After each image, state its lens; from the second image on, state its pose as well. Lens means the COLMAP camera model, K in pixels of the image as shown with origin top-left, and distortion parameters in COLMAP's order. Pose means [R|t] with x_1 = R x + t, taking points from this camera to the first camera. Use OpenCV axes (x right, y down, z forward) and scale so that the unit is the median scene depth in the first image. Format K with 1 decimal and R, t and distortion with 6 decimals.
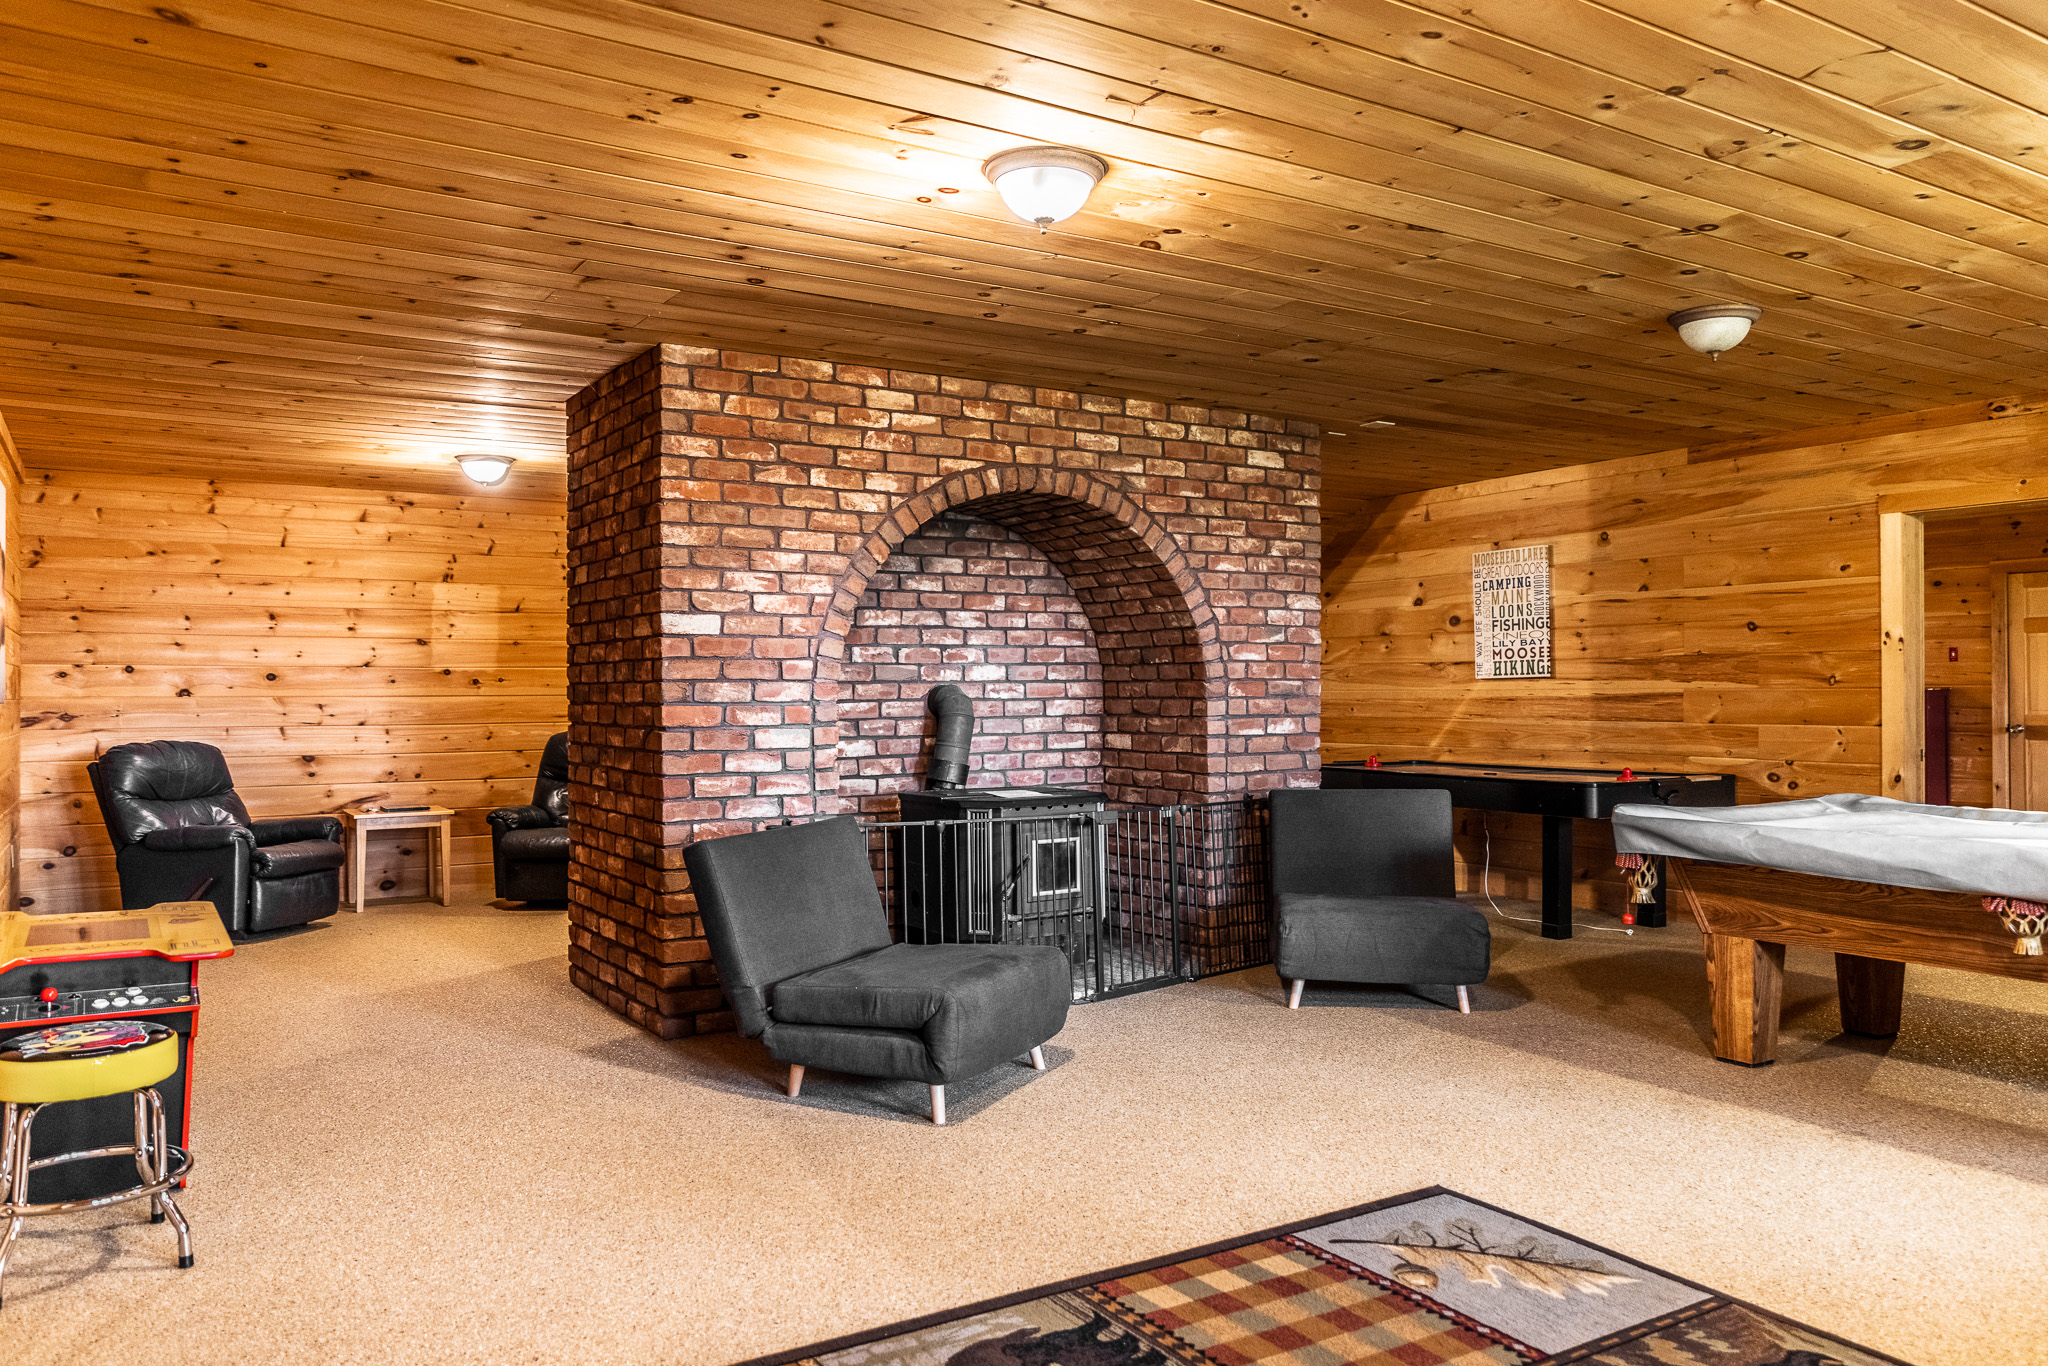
lens RADIAL K [[1507.5, 0, 1031.8], [0, 1507.5, 672.4], [0, 0, 1]] dist [0.042735, -0.000511]
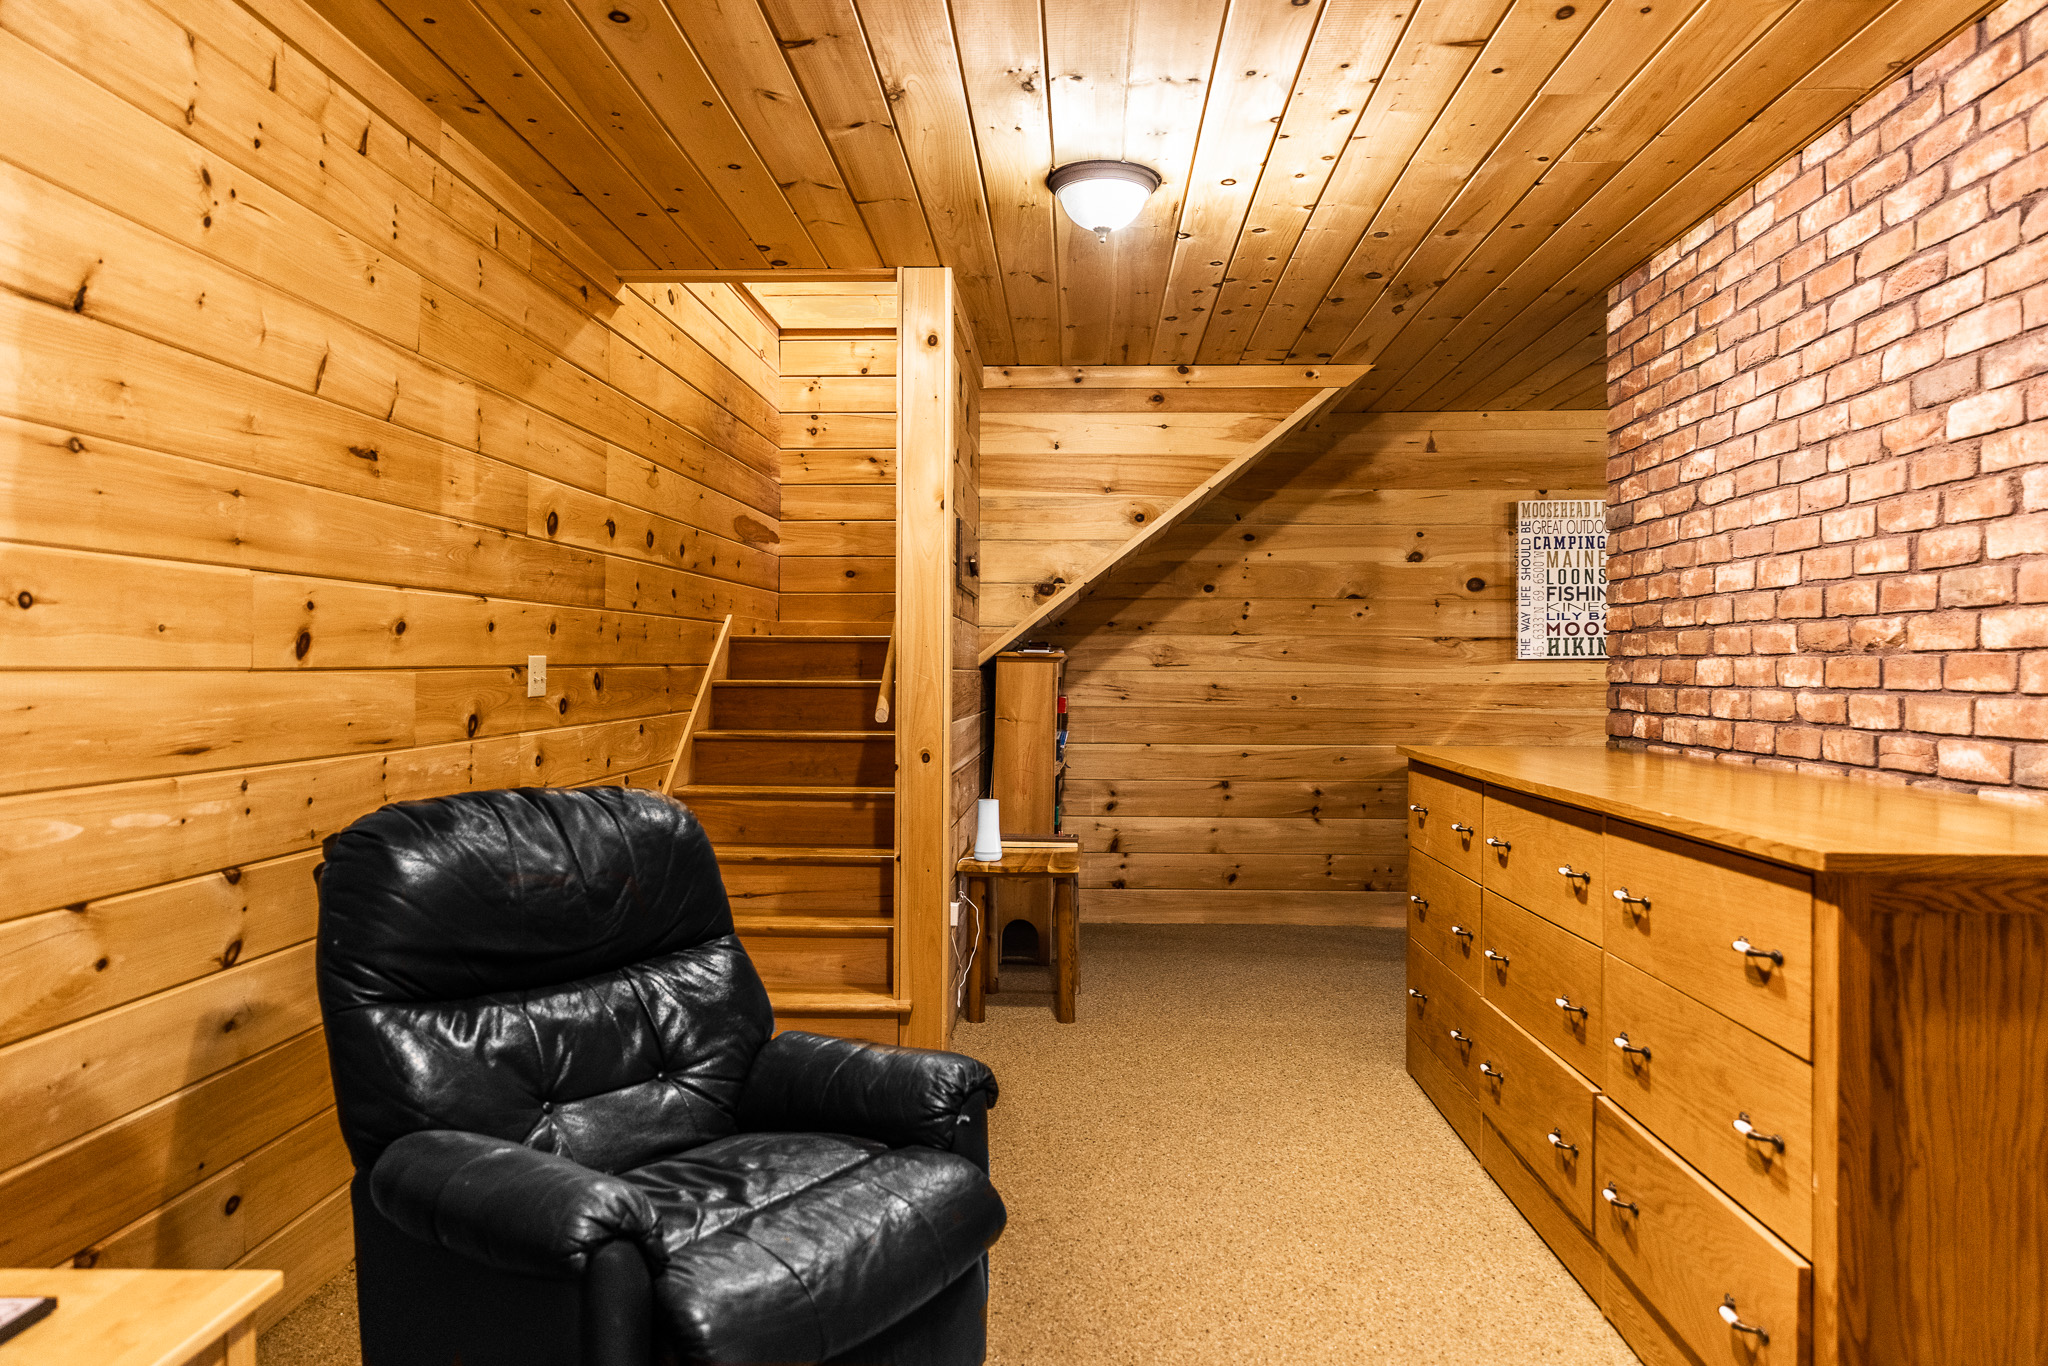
lens RADIAL K [[1381.8, 0, 1019.4], [0, 1381.8, 681.0], [0, 0, 1]] dist [0.013173, -0.007006]
pose [[0.578193, 0.001521, 0.815898, -0.439948], [-0.018739, 0.999759, 0.011416, 0.011964], [-0.815685, -0.021890, 0.578083, 0.775610]]
